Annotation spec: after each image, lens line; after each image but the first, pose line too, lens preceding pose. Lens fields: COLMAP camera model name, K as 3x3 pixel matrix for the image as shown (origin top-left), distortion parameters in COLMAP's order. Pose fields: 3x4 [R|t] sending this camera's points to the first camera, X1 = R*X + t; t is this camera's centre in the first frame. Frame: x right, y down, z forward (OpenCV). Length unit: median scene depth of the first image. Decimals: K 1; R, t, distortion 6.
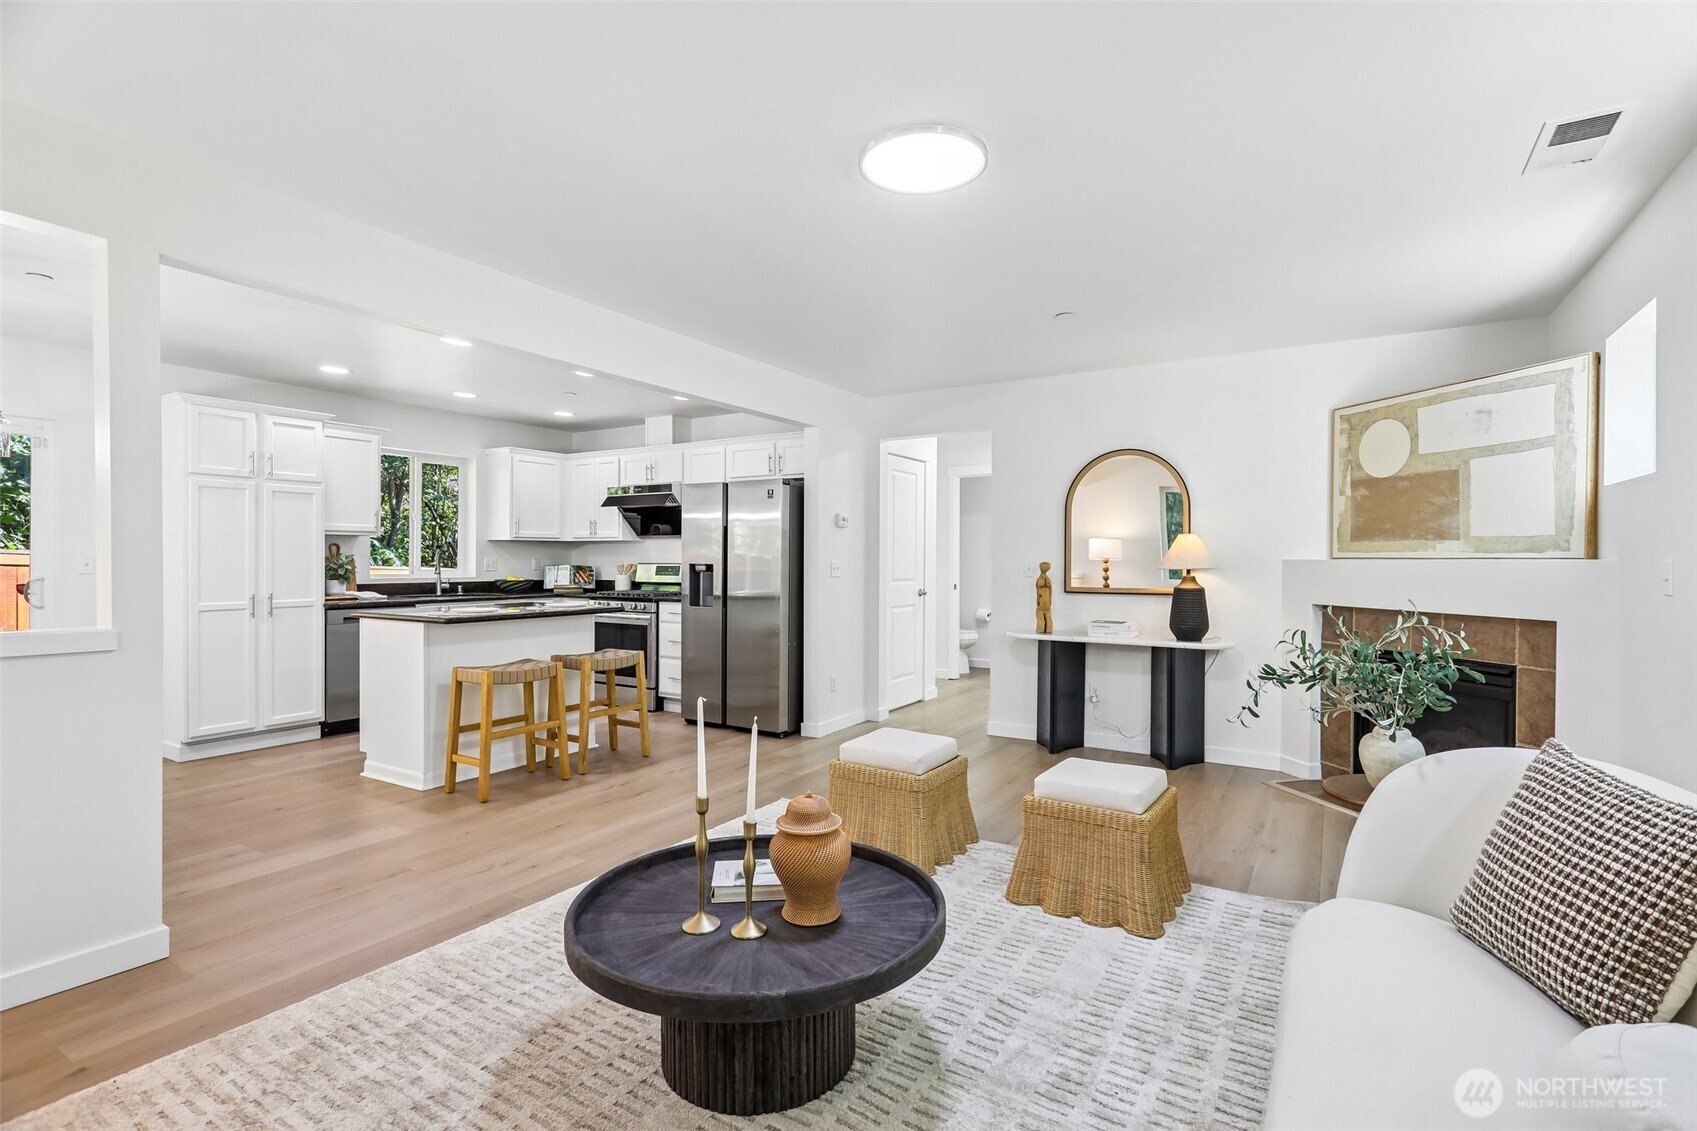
lens RADIAL K [[791.1, 0, 847.7], [0, 791.1, 566.0], [0, 0, 1]] dist [-0.001368, -0.000046]
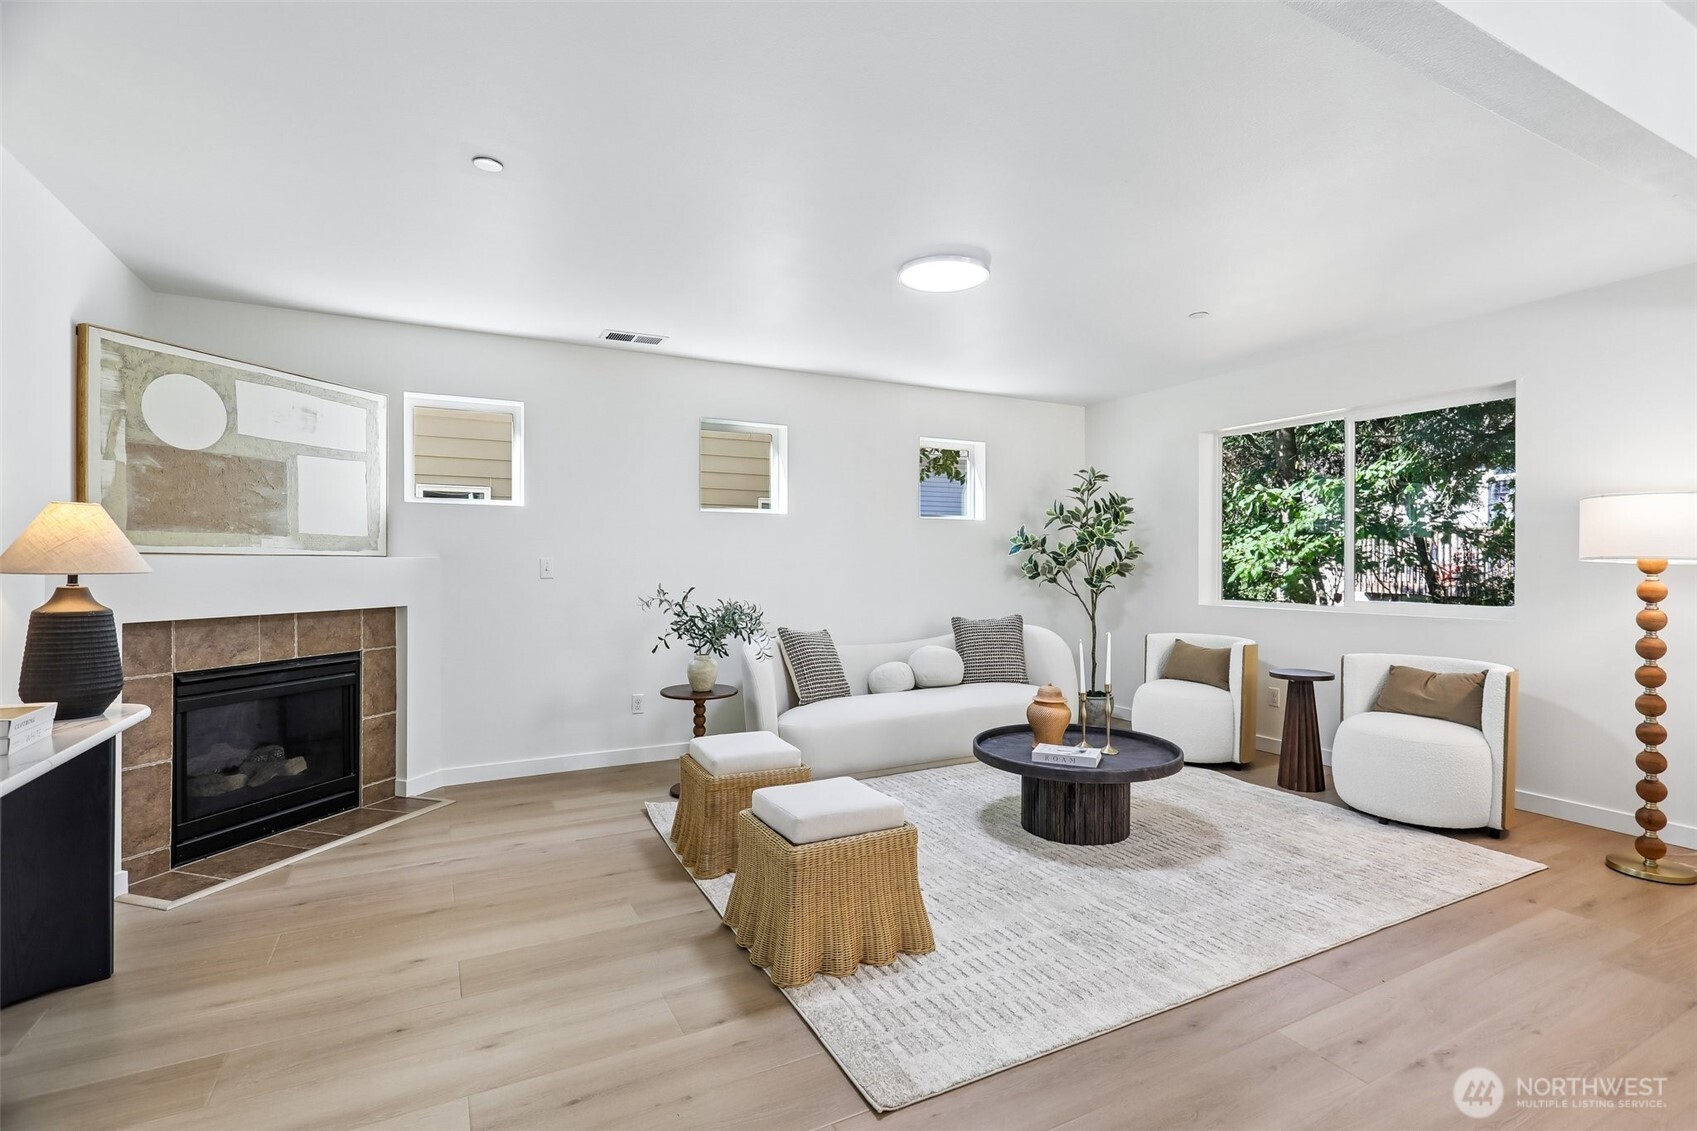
lens RADIAL K [[791.1, 0, 850.3], [0, 791.1, 564.5], [0, 0, 1]] dist [-0.001368, -0.000046]
pose [[-0.860940, -0.007726, 0.508648, -0.292499], [-0.002984, 0.999944, 0.010137, -0.009728], [-0.508698, 0.007209, -0.860915, 1.413816]]
